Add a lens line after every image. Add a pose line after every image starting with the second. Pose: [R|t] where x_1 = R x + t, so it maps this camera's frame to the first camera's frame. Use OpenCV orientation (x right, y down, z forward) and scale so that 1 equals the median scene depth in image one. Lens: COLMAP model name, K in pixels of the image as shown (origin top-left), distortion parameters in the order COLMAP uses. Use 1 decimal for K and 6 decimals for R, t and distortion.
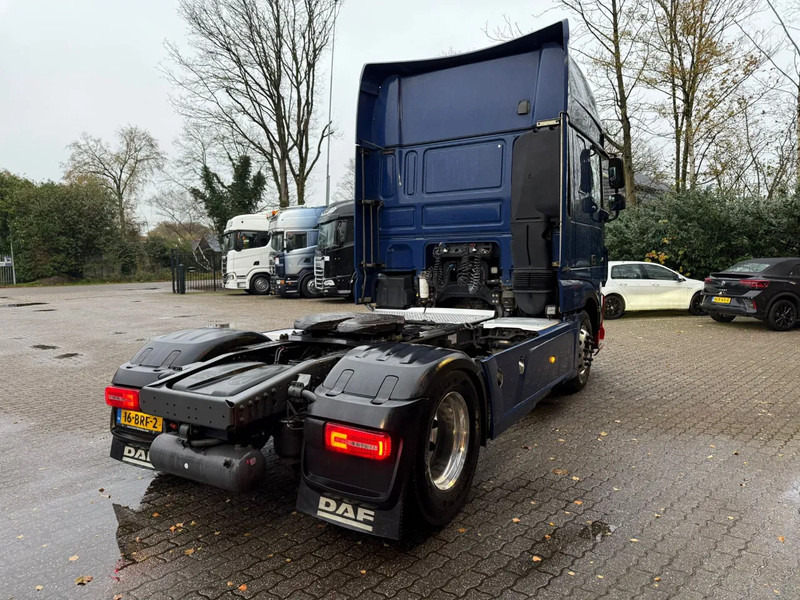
lens RADIAL K [[591.1, 0, 400.0], [0, 591.1, 300.0], [0, 0, 1]] dist [-0.002298, -0.000627]
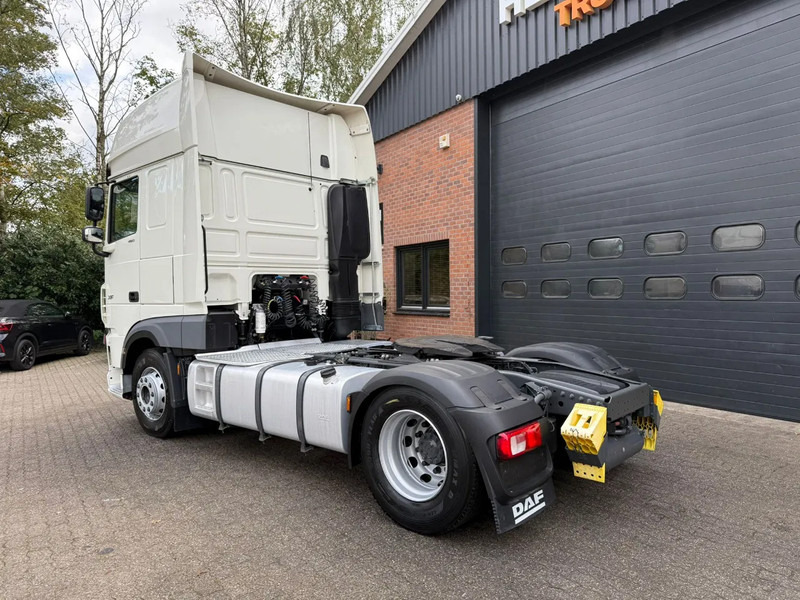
lens RADIAL K [[579.3, 0, 400.0], [0, 579.3, 300.0], [0, 0, 1]] dist [0.004590, -0.003626]
pose [[0.121047, -0.004632, 0.992636, -0.167182], [0.086285, 0.996253, -0.005873, -0.006147], [-0.988890, 0.086360, 0.120993, 0.135442]]
